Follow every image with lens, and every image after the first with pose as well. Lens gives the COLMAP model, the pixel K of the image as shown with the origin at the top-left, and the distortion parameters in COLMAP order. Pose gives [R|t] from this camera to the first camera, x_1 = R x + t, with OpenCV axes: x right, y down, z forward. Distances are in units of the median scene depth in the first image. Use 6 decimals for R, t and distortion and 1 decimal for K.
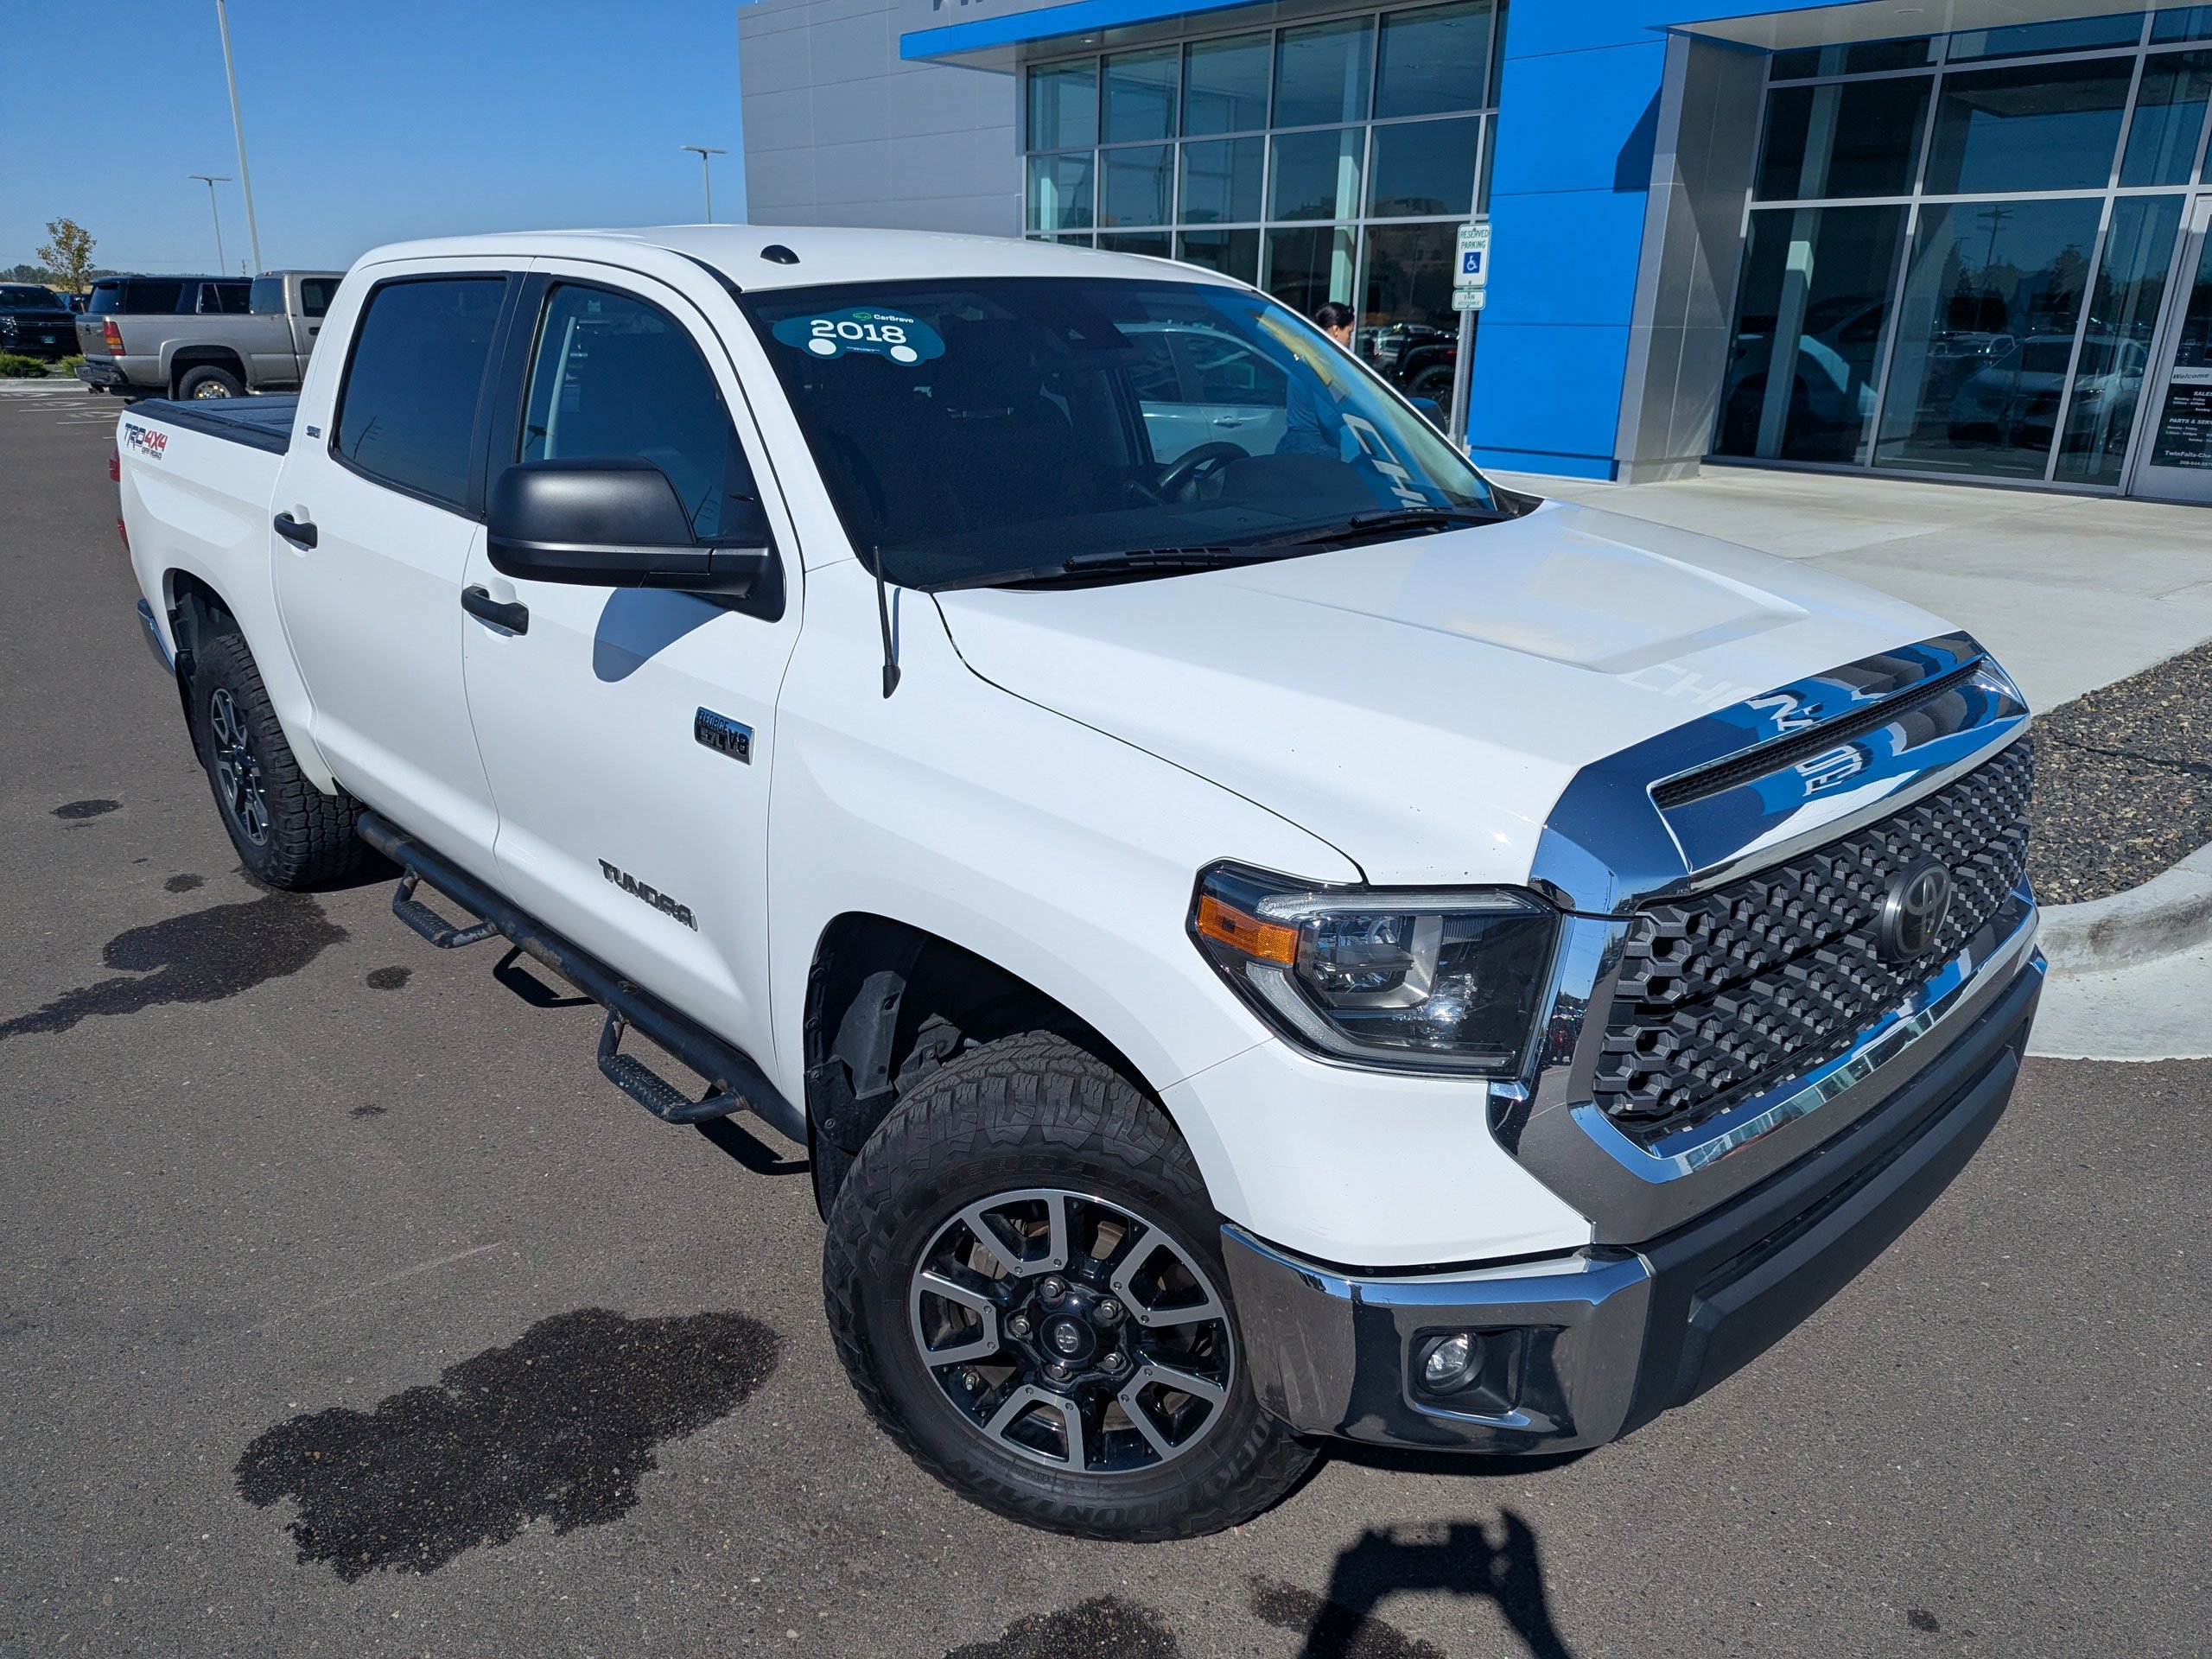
lens RADIAL K [[1576.4, 0, 1099.4], [0, 1576.4, 825.2], [0, 0, 1]] dist [0.048541, -0.038468]
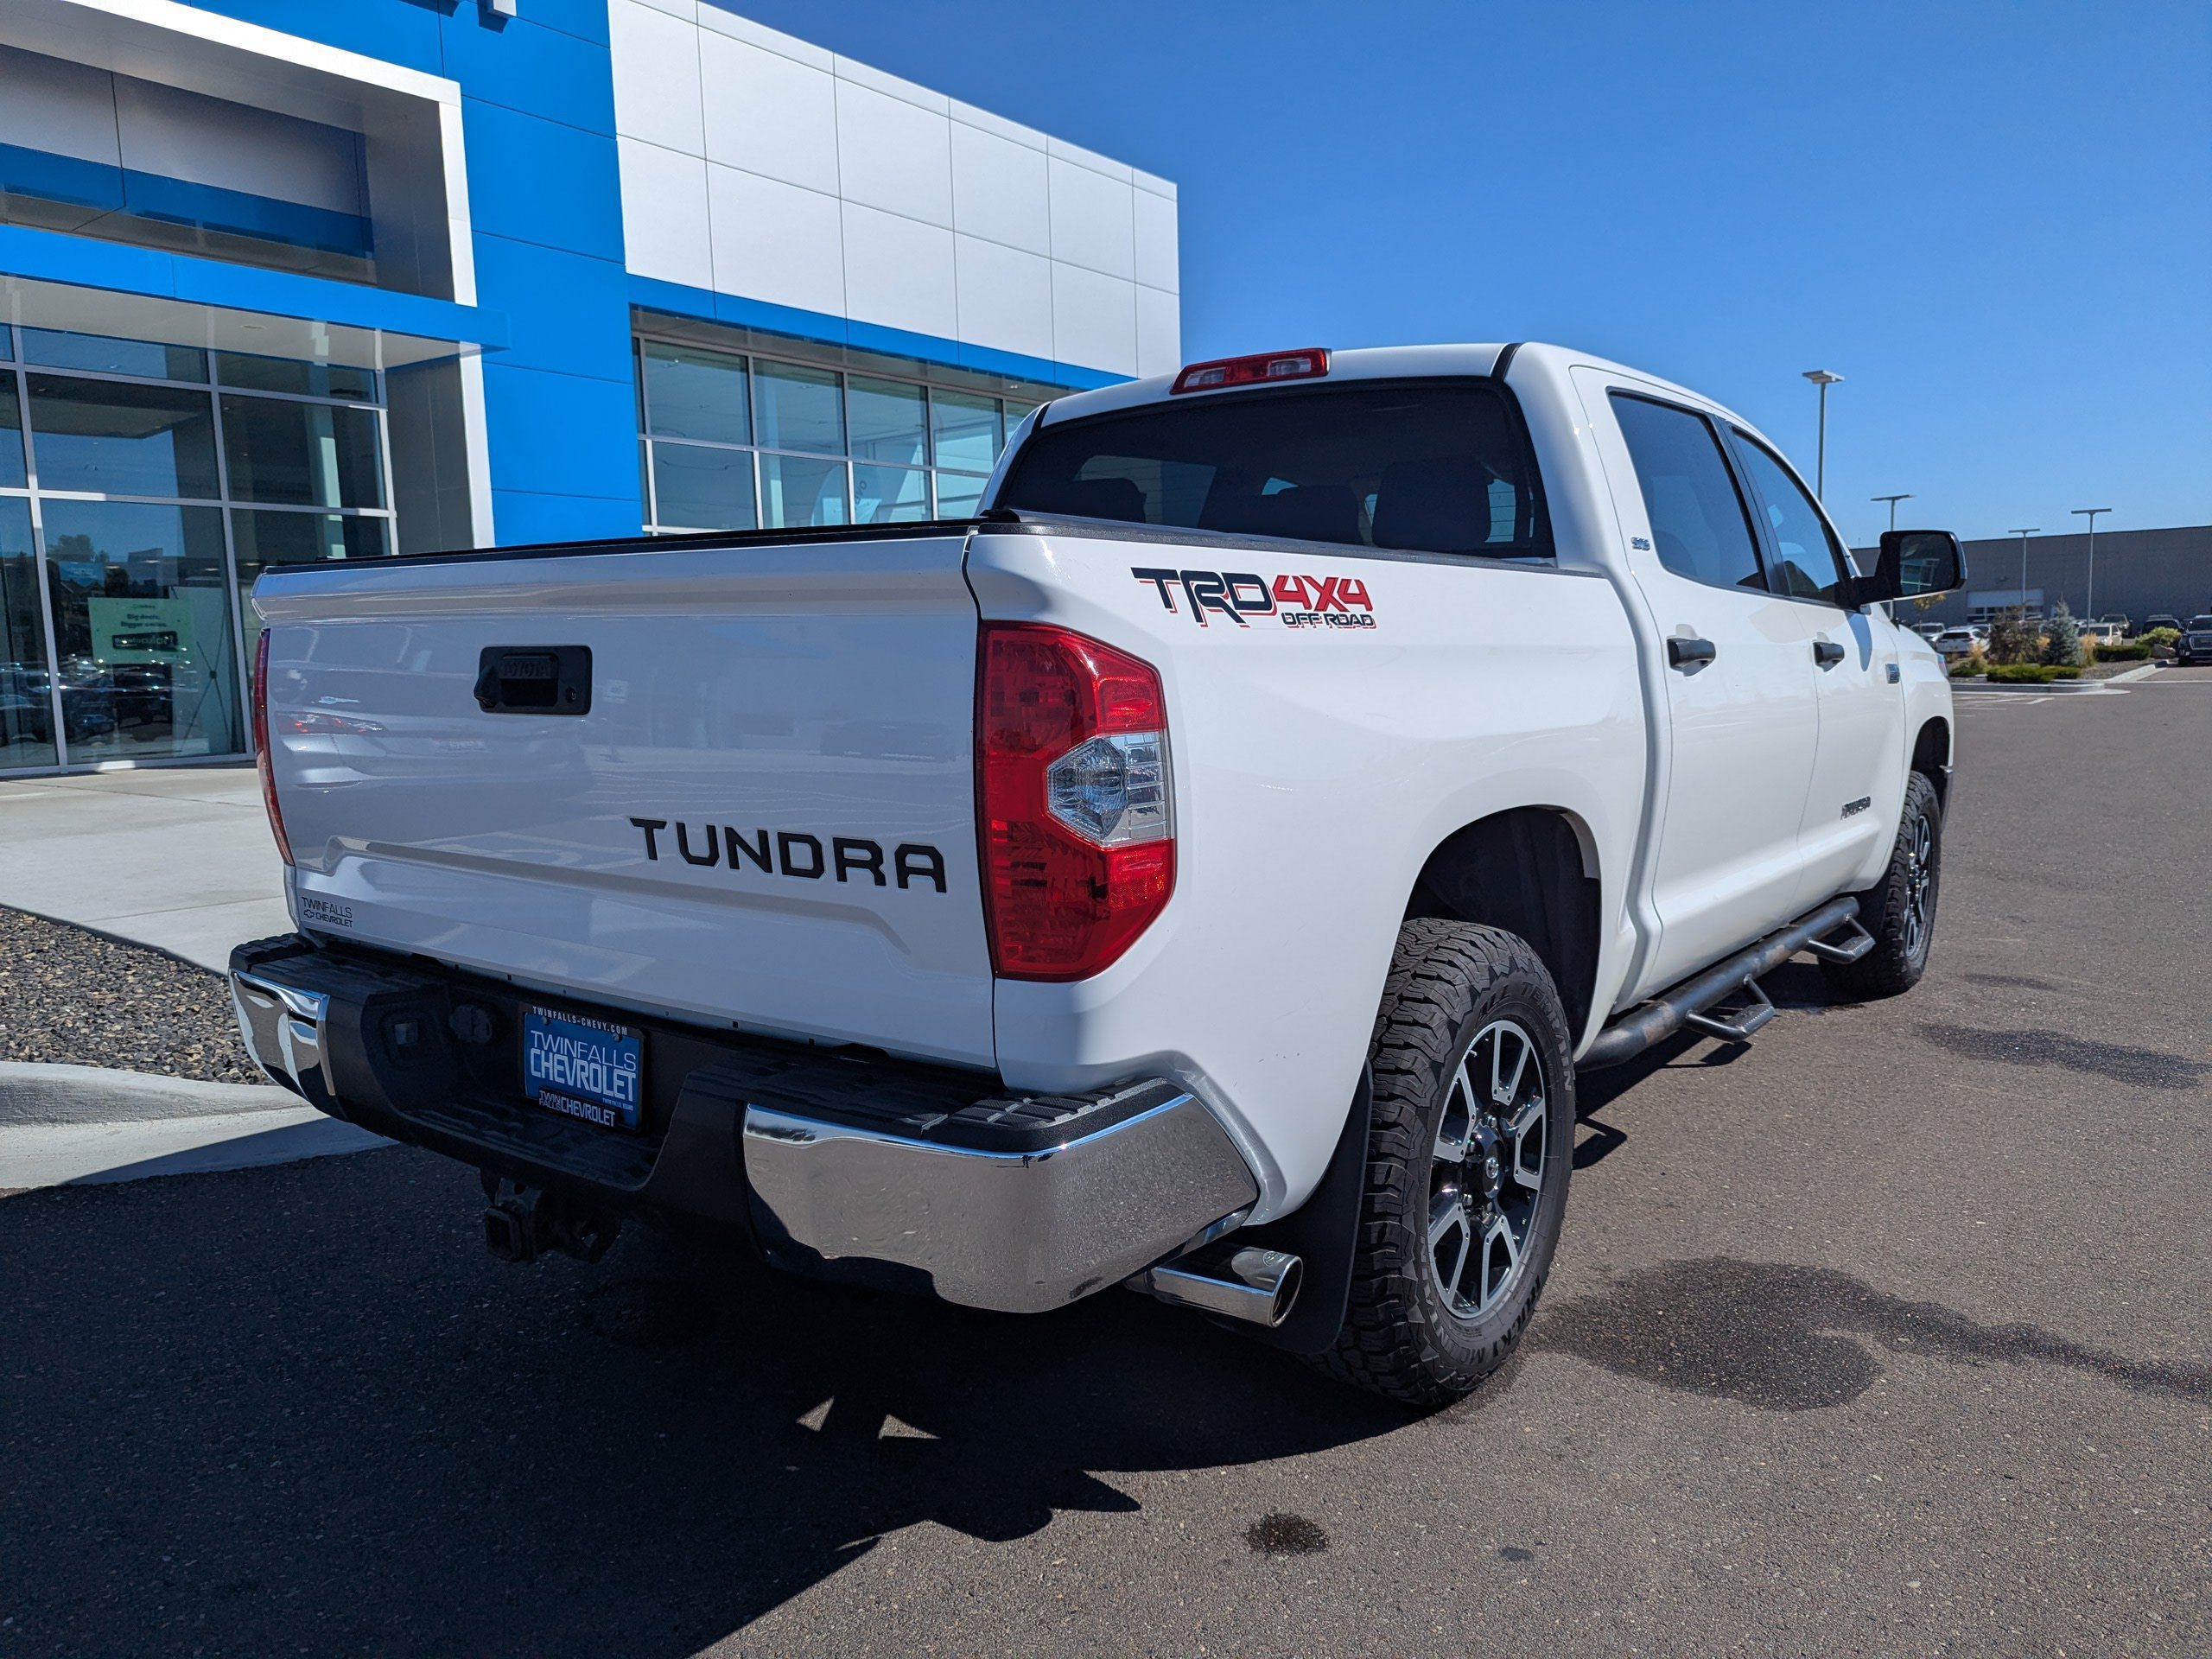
lens RADIAL K [[1576.4, 0, 1101.7], [0, 1576.4, 832.0], [0, 0, 1]] dist [0.048541, -0.038468]
pose [[-0.181948, -0.117569, 0.976254, -1.029281], [0.354467, 0.918232, 0.176644, -0.282637], [-0.917196, 0.378190, -0.125396, 1.150743]]
